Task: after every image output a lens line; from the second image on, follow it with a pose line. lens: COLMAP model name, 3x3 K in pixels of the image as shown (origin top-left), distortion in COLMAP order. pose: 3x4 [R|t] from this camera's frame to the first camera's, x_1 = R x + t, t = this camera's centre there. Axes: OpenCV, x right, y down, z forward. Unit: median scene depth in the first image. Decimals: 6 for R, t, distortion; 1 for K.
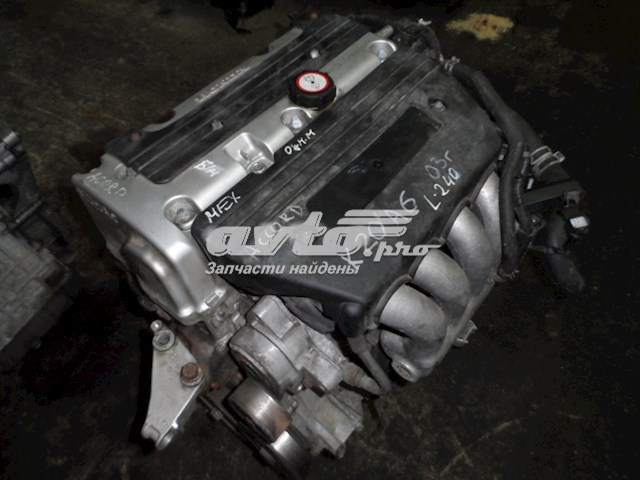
lens RADIAL K [[445.0, 0, 320.0], [0, 445.0, 240.0], [0, 0, 1]] dist [-0.006295, 0.002305]
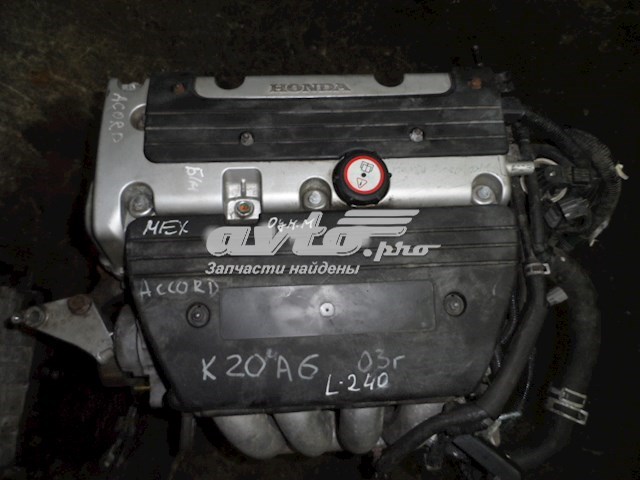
lens RADIAL K [[445.0, 0, 320.0], [0, 445.0, 240.0], [0, 0, 1]] dist [-0.006295, 0.002305]
pose [[0.670328, 0.730212, -0.132103, 0.136542], [-0.645784, 0.661731, 0.380888, -0.582912], [0.365545, -0.170010, 0.915136, 0.219105]]
